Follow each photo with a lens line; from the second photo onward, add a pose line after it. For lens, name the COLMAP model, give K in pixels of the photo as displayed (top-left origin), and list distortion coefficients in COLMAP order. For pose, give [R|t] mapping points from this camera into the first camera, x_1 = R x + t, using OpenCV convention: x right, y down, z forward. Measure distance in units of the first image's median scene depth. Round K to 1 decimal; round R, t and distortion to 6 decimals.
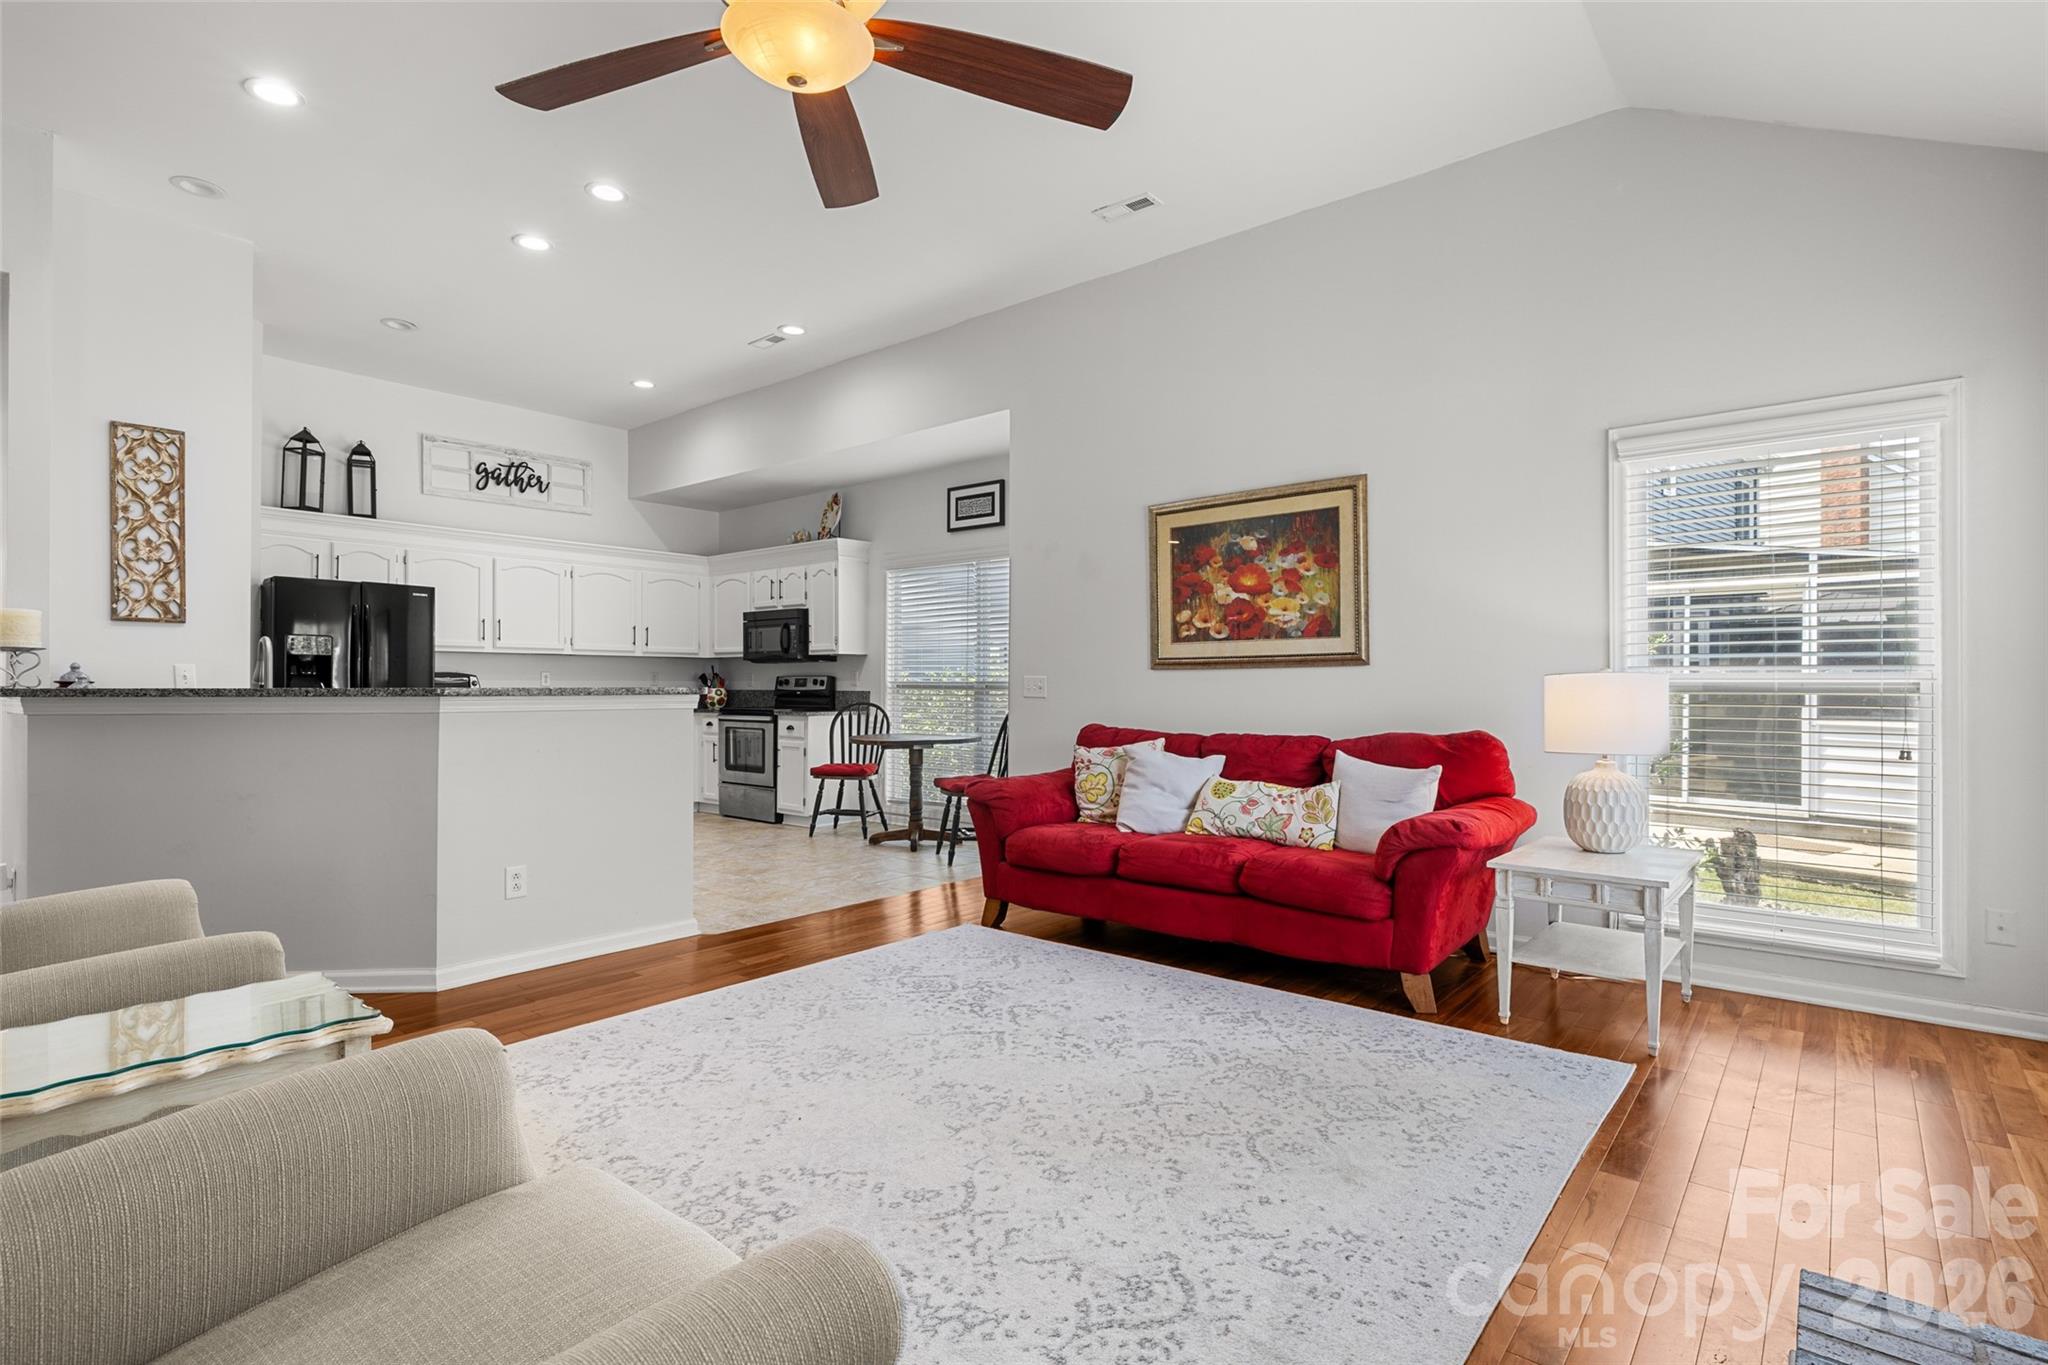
lens RADIAL K [[987.6, 0, 1013.6], [0, 987.6, 688.7], [0, 0, 1]] dist [-0.000916, 0.000871]
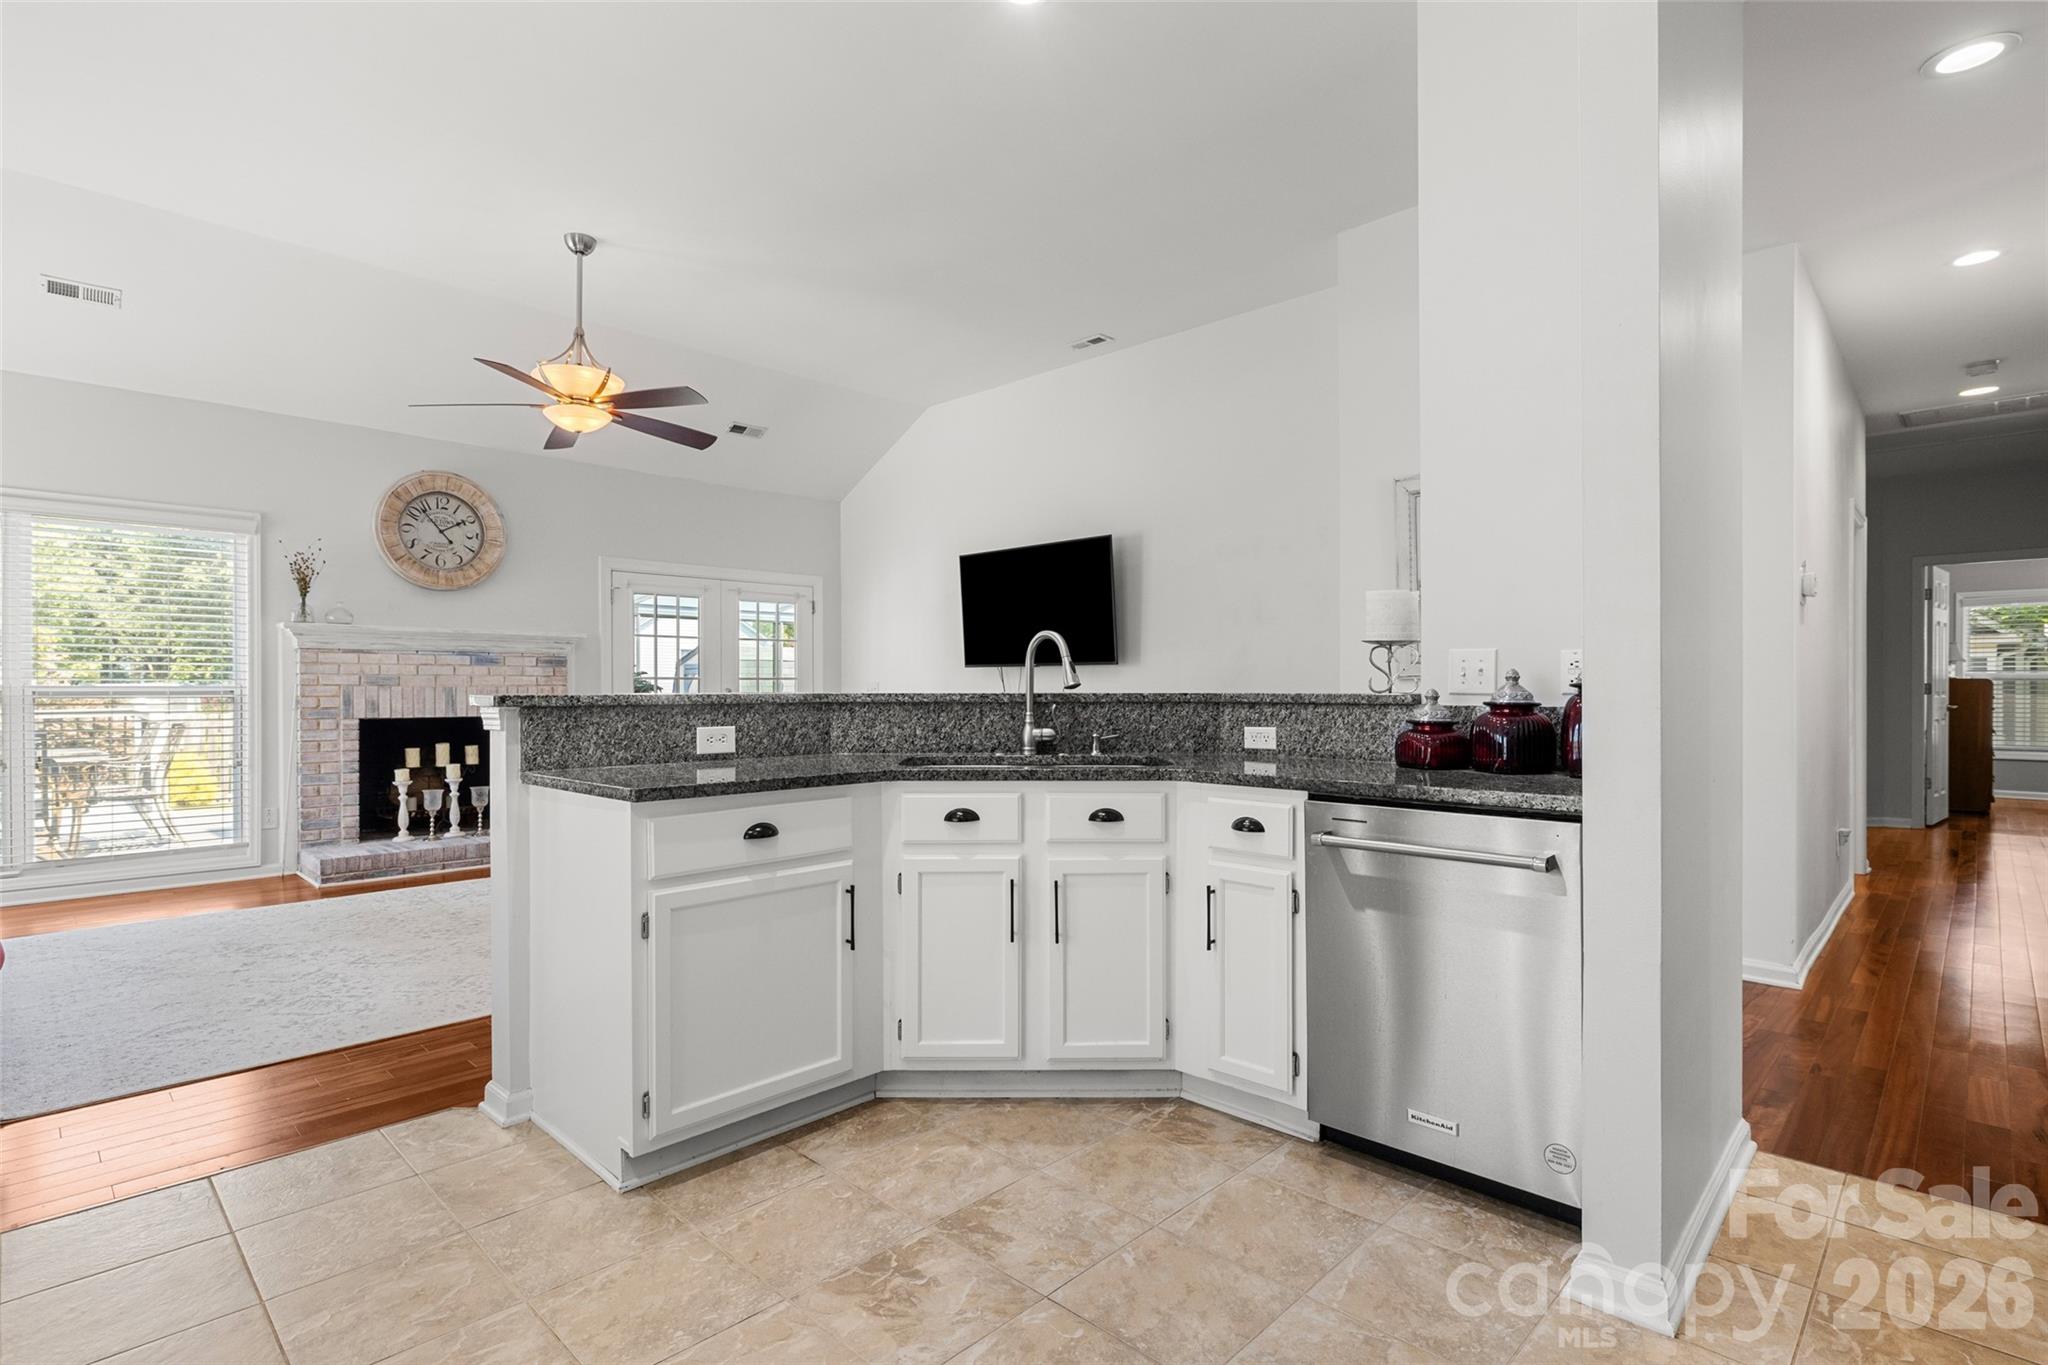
lens RADIAL K [[987.6, 0, 1013.6], [0, 987.6, 688.7], [0, 0, 1]] dist [-0.000916, 0.000871]
pose [[-0.997472, 0.000356, 0.071061, -0.644158], [0.000939, 0.999966, 0.008166, -0.009824], [-0.071056, 0.008213, -0.997439, 1.483222]]
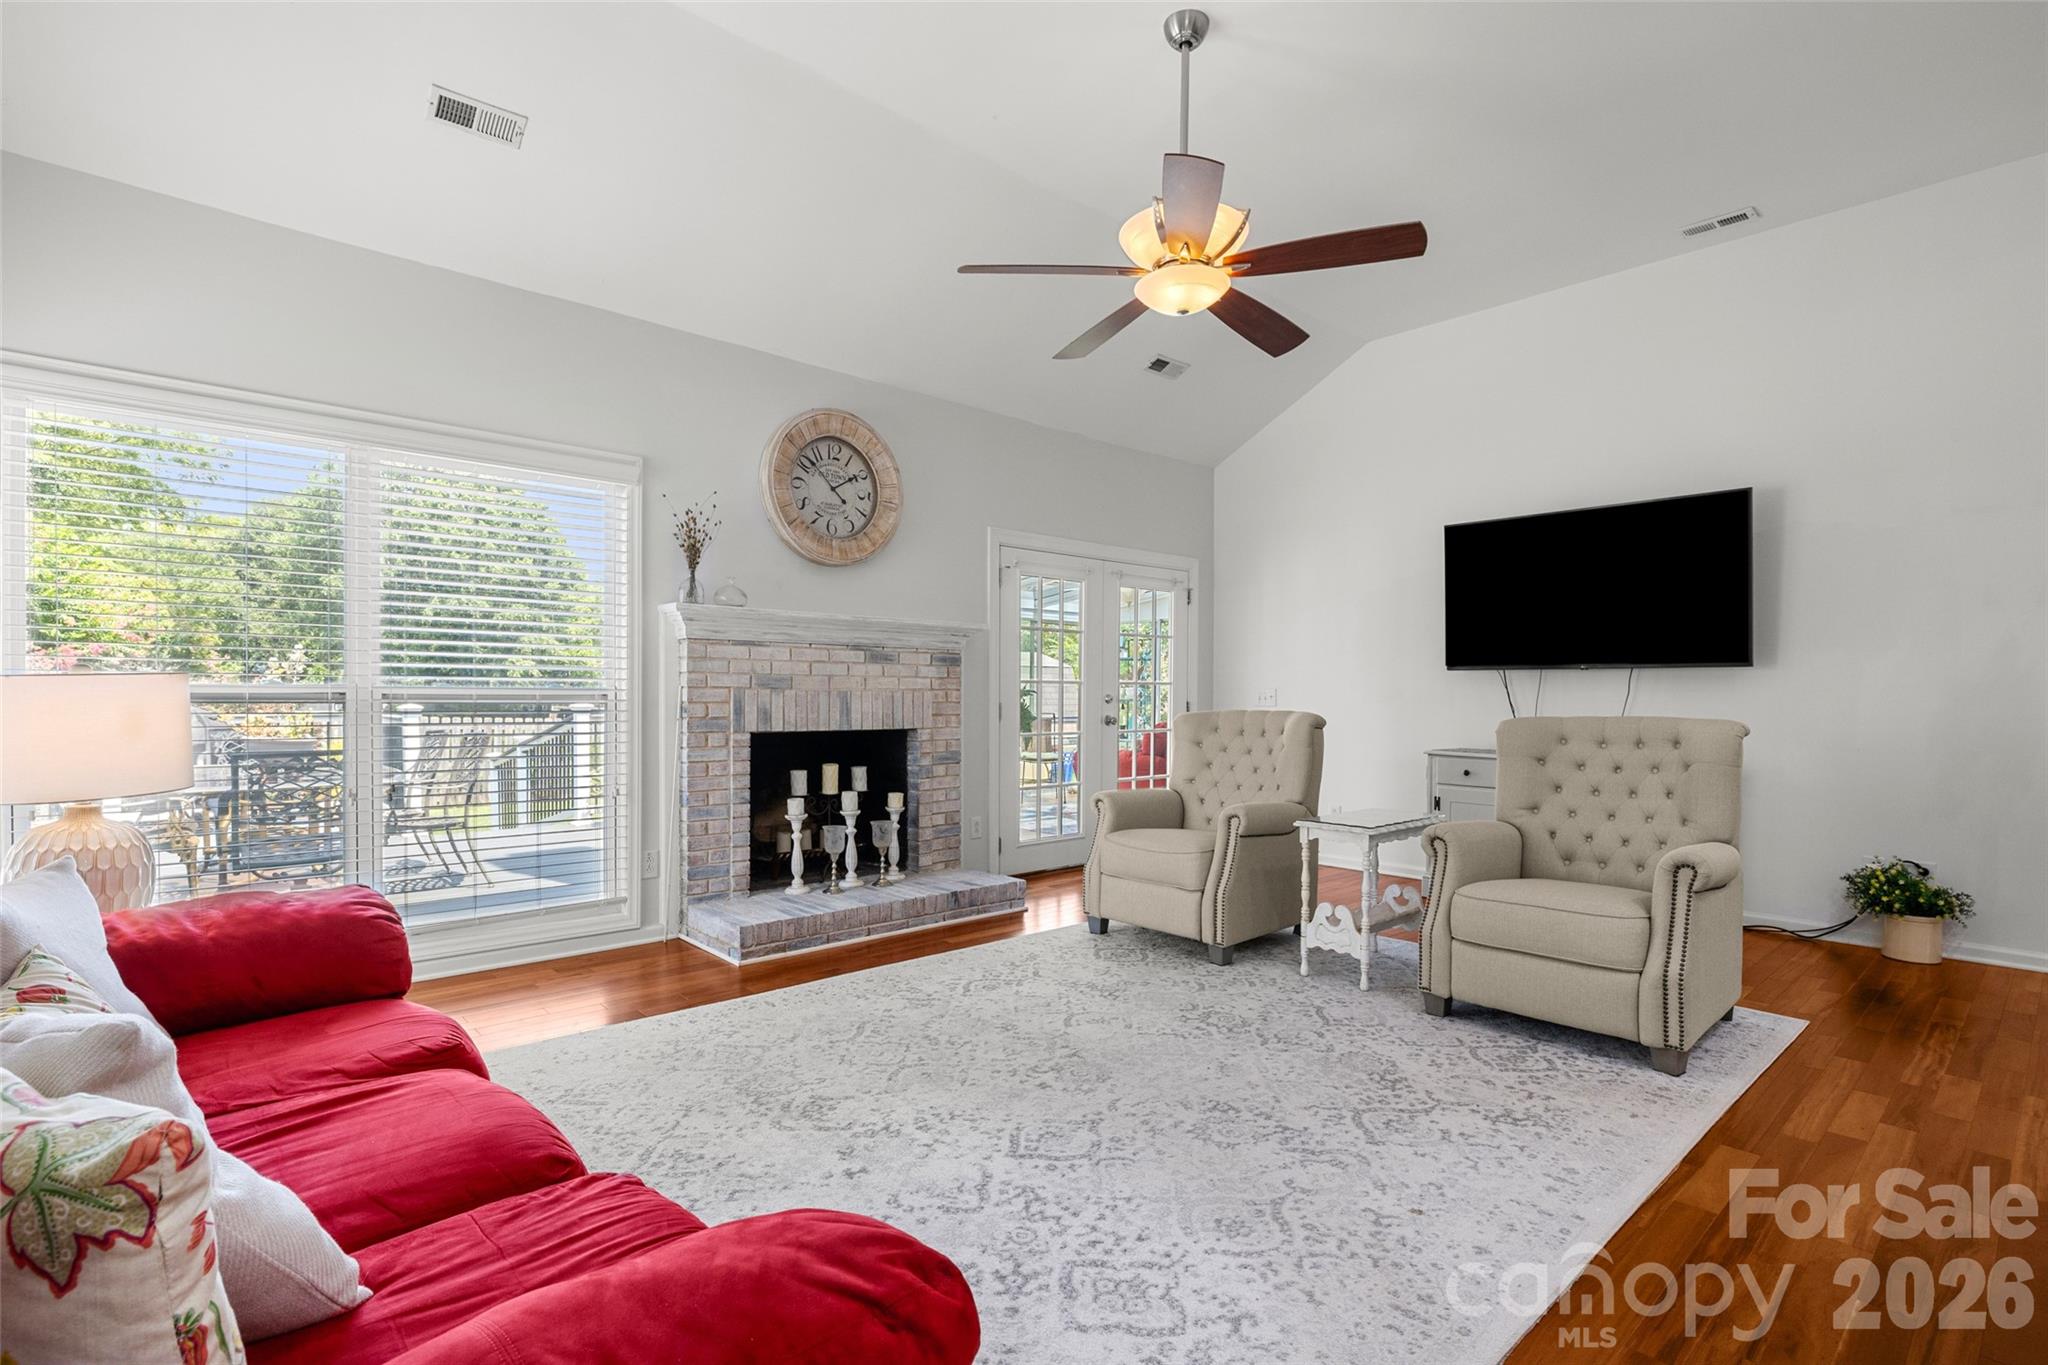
lens RADIAL K [[965.5, 0, 1023.9], [0, 965.5, 702.6], [0, 0, 1]] dist [-0.004007, -0.000248]
pose [[-0.991571, -0.007395, 0.129351, -0.077993], [-0.005447, 0.999866, 0.015407, -0.006347], [-0.129448, 0.014573, -0.991479, 1.161099]]
